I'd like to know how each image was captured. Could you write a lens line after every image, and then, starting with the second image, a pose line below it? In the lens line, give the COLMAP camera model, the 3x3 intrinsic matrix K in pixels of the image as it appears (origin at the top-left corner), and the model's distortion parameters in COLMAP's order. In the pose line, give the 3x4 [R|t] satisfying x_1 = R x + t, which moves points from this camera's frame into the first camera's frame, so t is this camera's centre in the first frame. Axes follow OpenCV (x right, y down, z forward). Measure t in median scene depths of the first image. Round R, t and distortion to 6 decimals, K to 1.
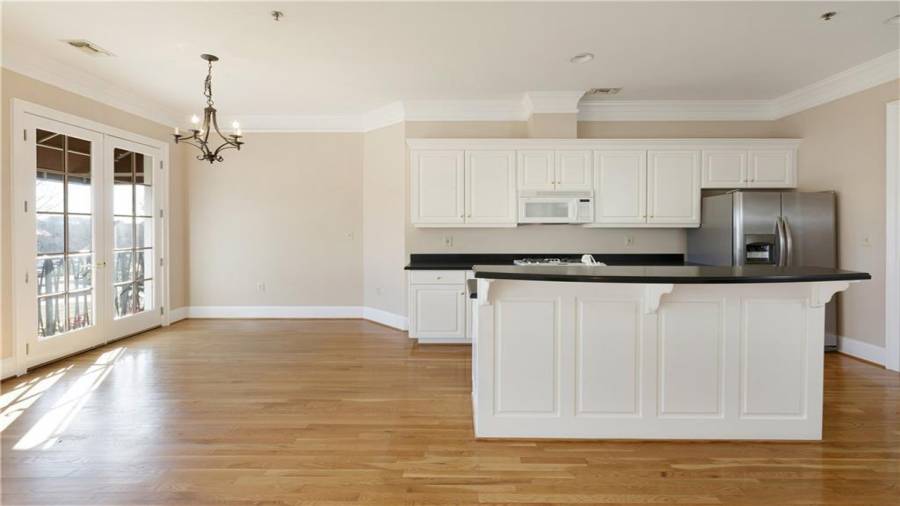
lens RADIAL K [[421.2, 0, 453.3], [0, 421.2, 232.6], [0, 0, 1]] dist [-0.001937, -0.000573]
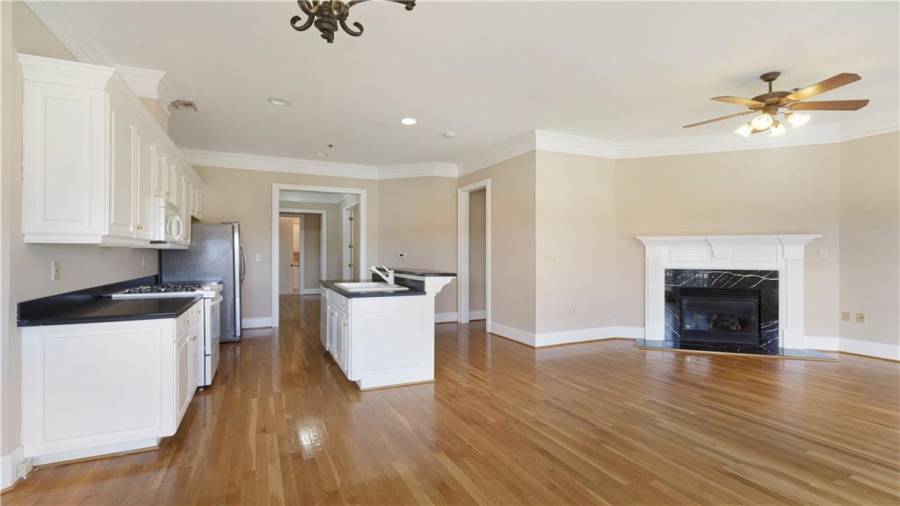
lens RADIAL K [[407.8, 0, 450.0], [0, 407.8, 253.0], [0, 0, 1]] dist [0.001031, -0.000091]
pose [[-0.425279, 0.002678, 0.905058, -0.726903], [0.004257, 0.999990, -0.000958, 0.002531], [-0.905052, 0.003446, -0.425286, 0.845599]]
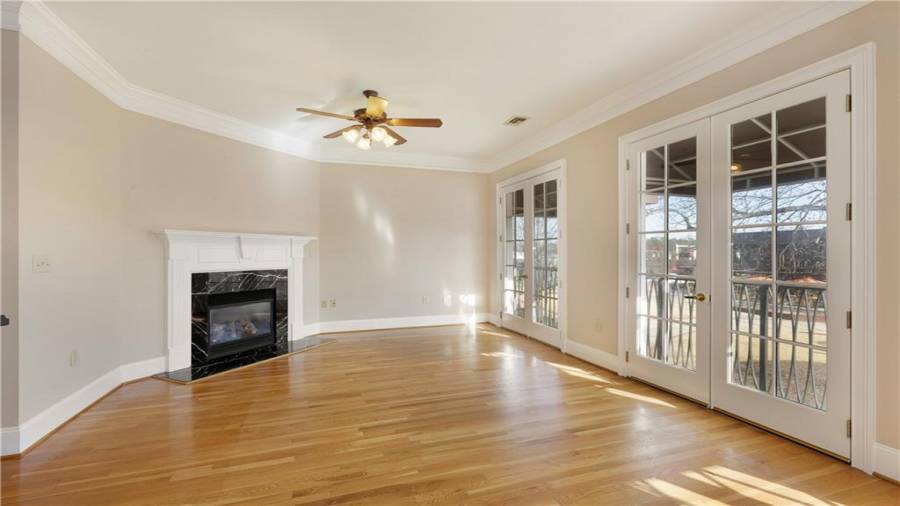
lens RADIAL K [[407.8, 0, 450.0], [0, 407.8, 253.0], [0, 0, 1]] dist [0.001031, -0.000091]
pose [[-0.944097, 0.001784, -0.329663, -0.170030], [-0.000133, 0.999983, 0.005791, -0.000865], [0.329668, 0.005511, -0.944081, 0.836235]]
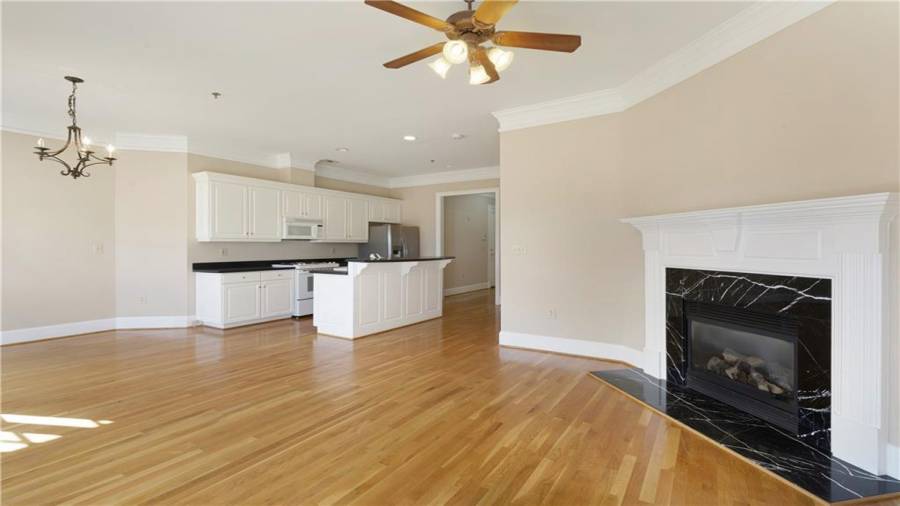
lens RADIAL K [[408.7, 0, 454.5], [0, 408.7, 247.6], [0, 0, 1]] dist [0.001033, 0.000079]
pose [[0.527905, -0.004258, 0.849293, -0.762005], [0.006398, 0.999979, 0.001037, 0.010537], [-0.849279, 0.004887, 0.527921, -0.281963]]
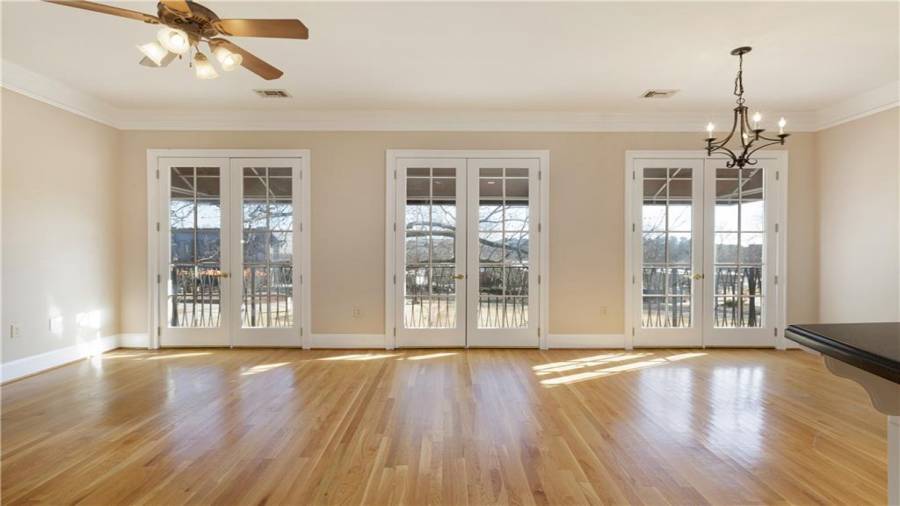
lens RADIAL K [[407.8, 0, 450.0], [0, 407.8, 253.0], [0, 0, 1]] dist [0.001031, -0.000091]
pose [[0.007238, 0.012931, -0.999890, 0.225357], [-0.007278, 0.999891, 0.012878, 0.003922], [0.999947, 0.007184, 0.007331, 0.308101]]
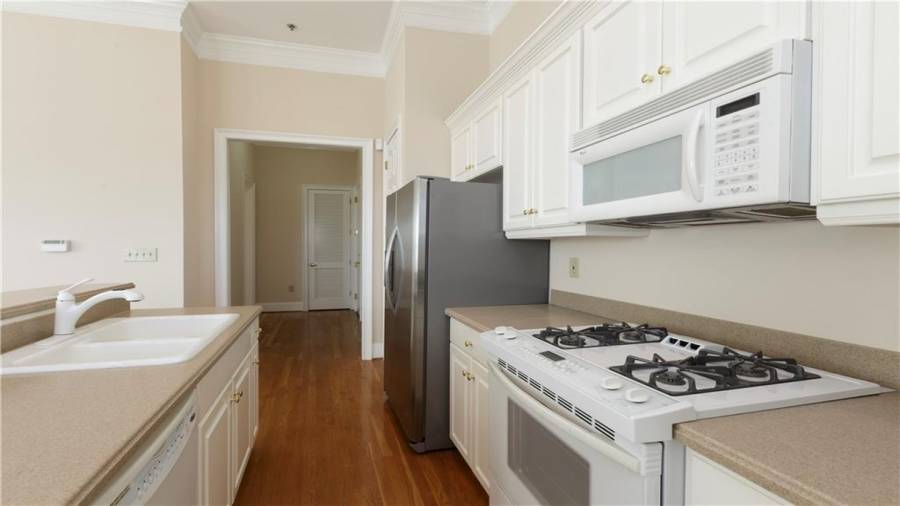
lens RADIAL K [[410.4, 0, 461.0], [0, 410.4, 256.6], [0, 0, 1]] dist [-0.002946, -0.000342]
pose [[0.307144, 0.023629, -0.951370, 0.470851], [-0.009453, 0.999718, 0.021778, -0.000182], [0.951616, 0.002304, 0.307280, 0.794189]]
